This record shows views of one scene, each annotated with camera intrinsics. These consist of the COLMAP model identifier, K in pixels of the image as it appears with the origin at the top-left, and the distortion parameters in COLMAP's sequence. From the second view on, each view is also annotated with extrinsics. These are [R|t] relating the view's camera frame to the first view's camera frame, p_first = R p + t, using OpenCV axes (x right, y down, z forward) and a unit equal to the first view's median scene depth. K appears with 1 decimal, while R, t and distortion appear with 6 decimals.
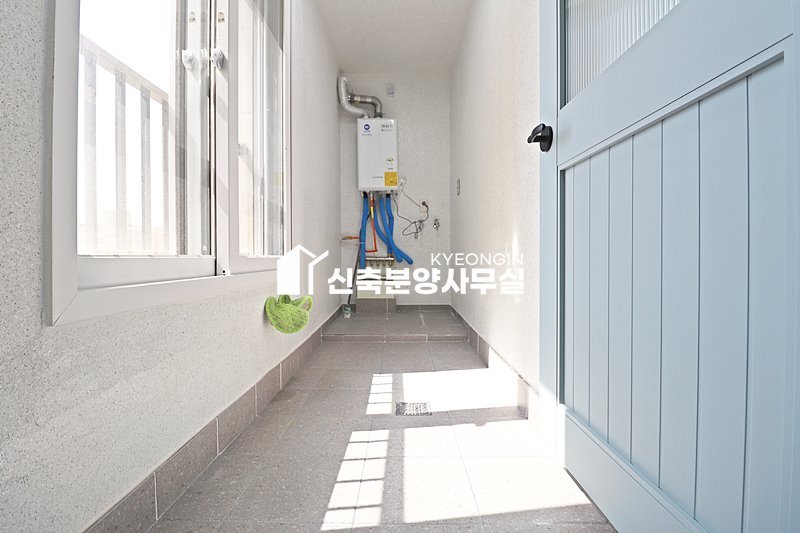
lens RADIAL K [[368.7, 0, 397.5], [0, 368.7, 261.1], [0, 0, 1]] dist [-0.013548, -0.005394]
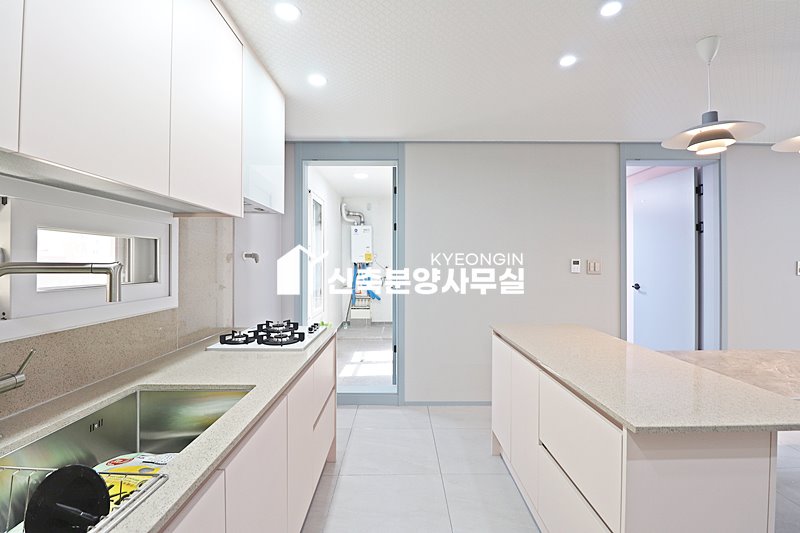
lens RADIAL K [[371.1, 0, 402.9], [0, 371.1, 265.6], [0, 0, 1]] dist [0.001450, 0.000018]
pose [[0.999919, 0.003141, 0.012369, 0.138508], [-0.003097, 0.999989, -0.003534, -0.168348], [-0.012380, 0.003496, 0.999917, -0.942646]]
